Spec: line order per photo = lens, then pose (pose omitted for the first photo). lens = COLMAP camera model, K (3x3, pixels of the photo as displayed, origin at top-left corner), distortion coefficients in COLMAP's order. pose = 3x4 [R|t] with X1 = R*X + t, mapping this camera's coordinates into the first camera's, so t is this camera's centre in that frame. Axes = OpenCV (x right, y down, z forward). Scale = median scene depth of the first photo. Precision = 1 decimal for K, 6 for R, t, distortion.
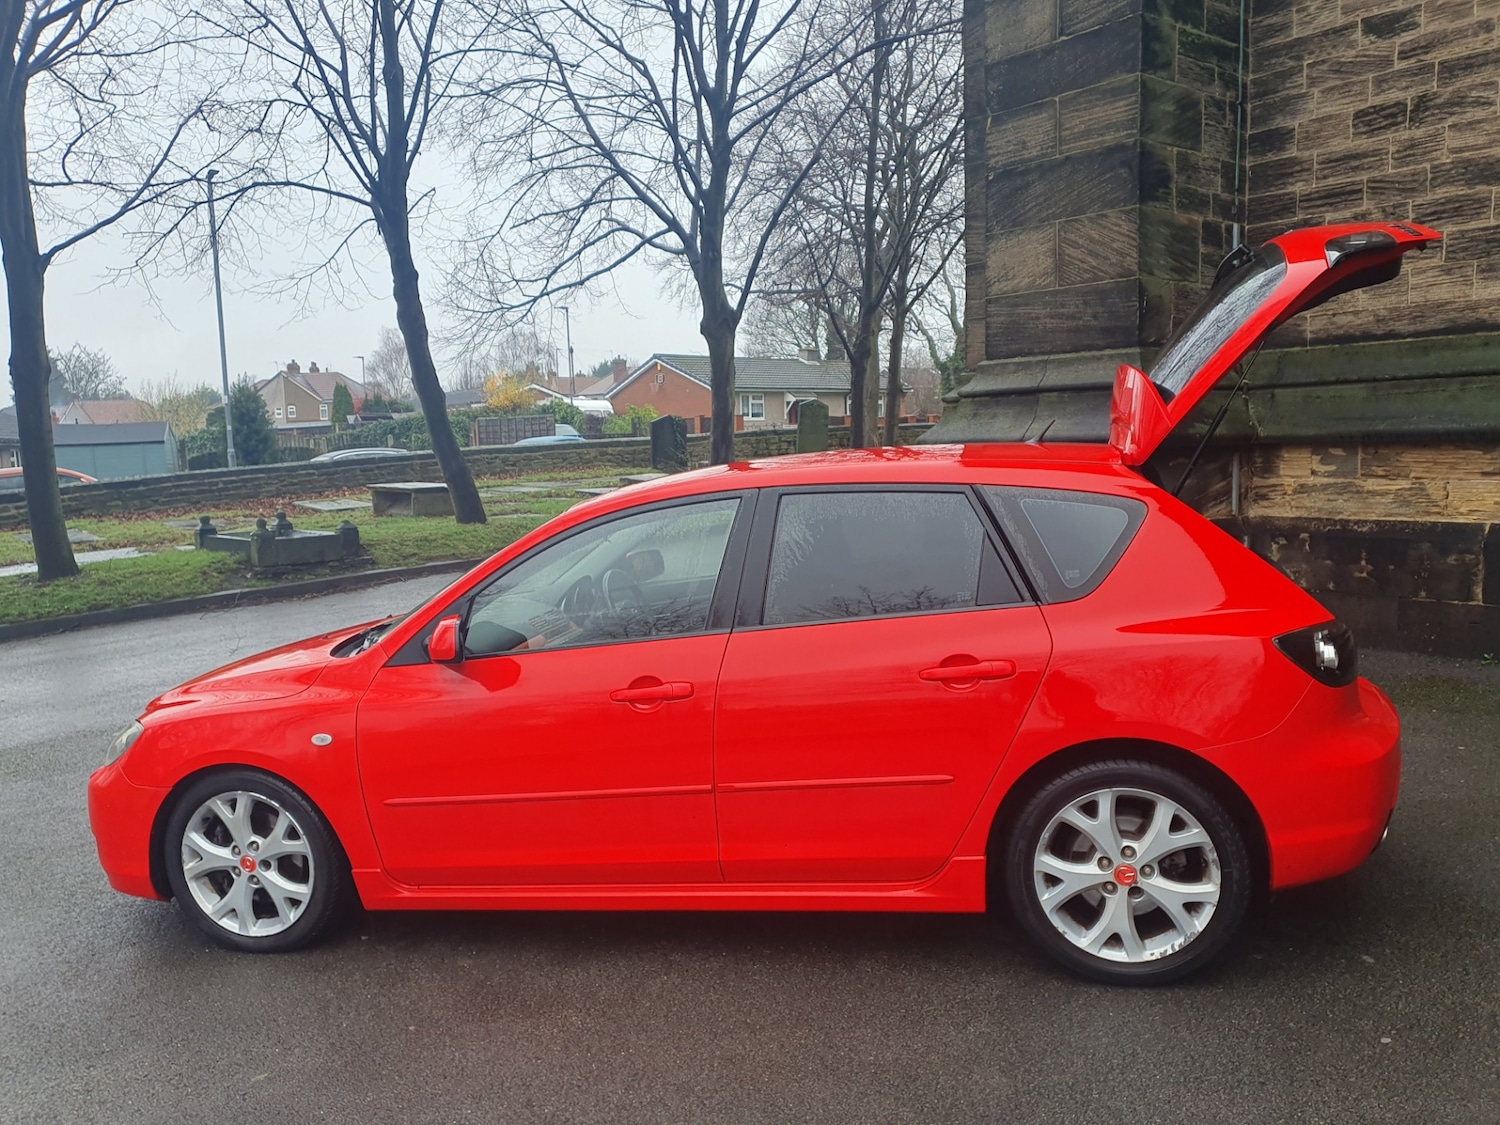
lens RADIAL K [[1179.1, 0, 745.3], [0, 1179.1, 561.9], [0, 0, 1]] dist [0.031422, -0.021989]
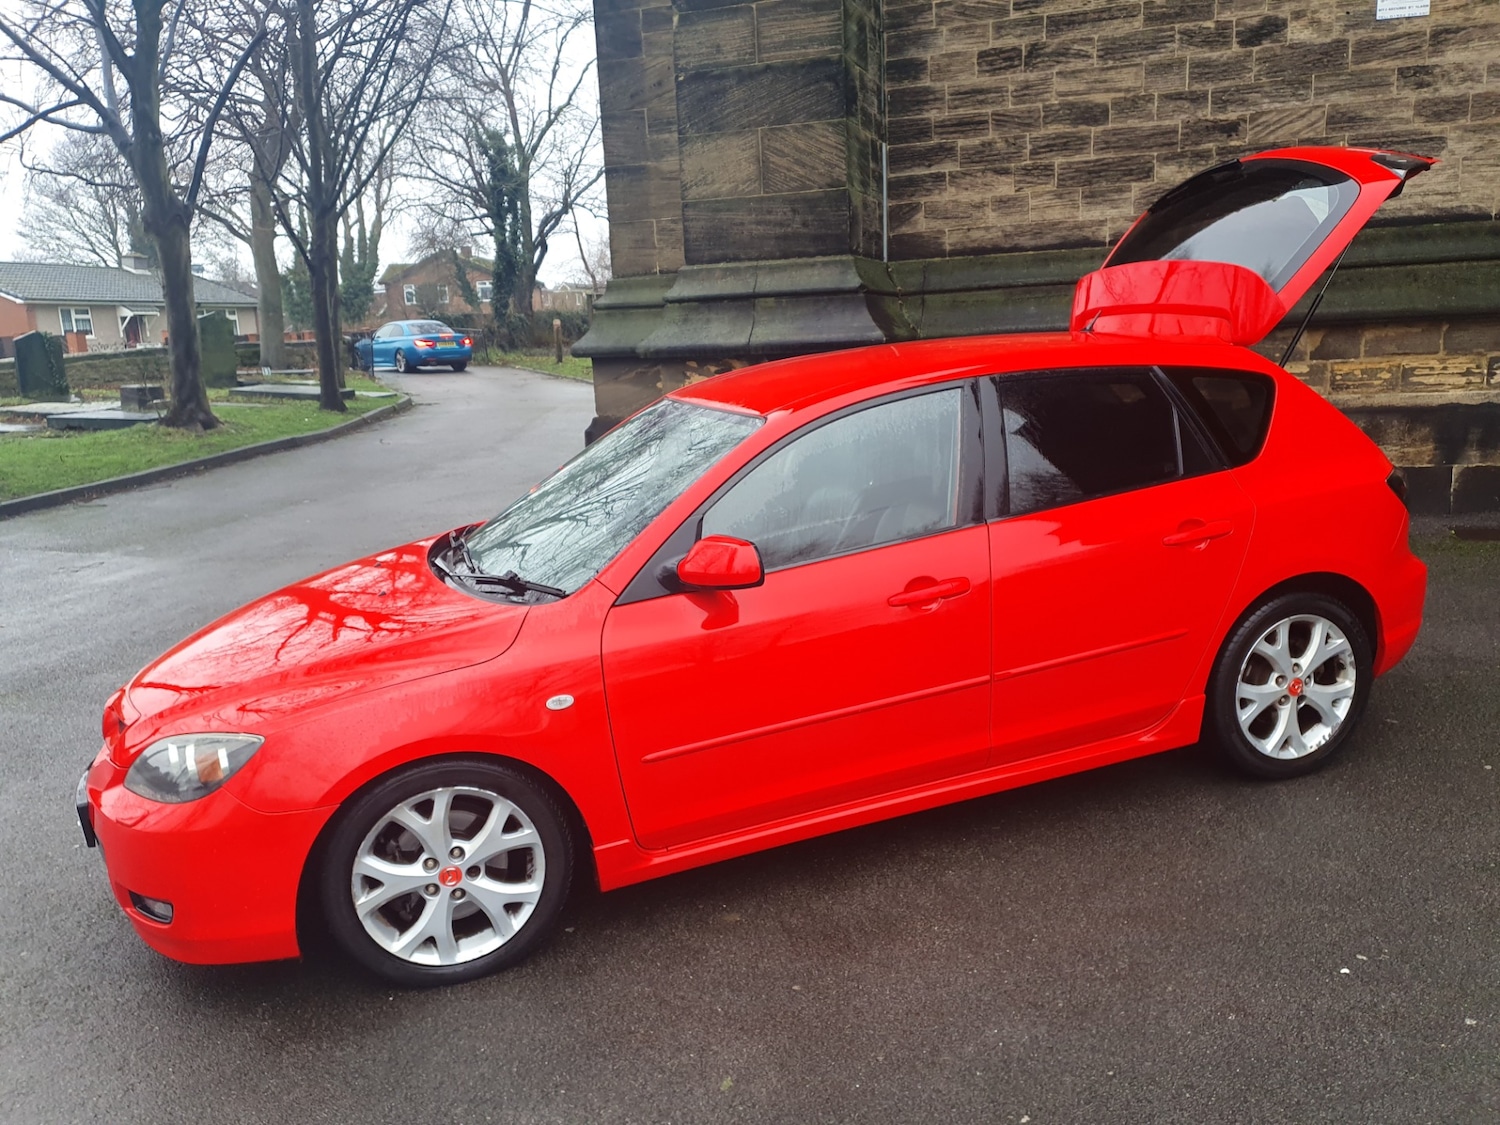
lens RADIAL K [[1179.1, 0, 745.6], [0, 1179.1, 560.9], [0, 0, 1]] dist [0.031422, -0.021989]
pose [[0.850223, -0.113013, 0.514149, -0.329410], [0.078055, 0.992952, 0.089182, -0.006484], [-0.520604, -0.035693, 0.853052, 0.114833]]
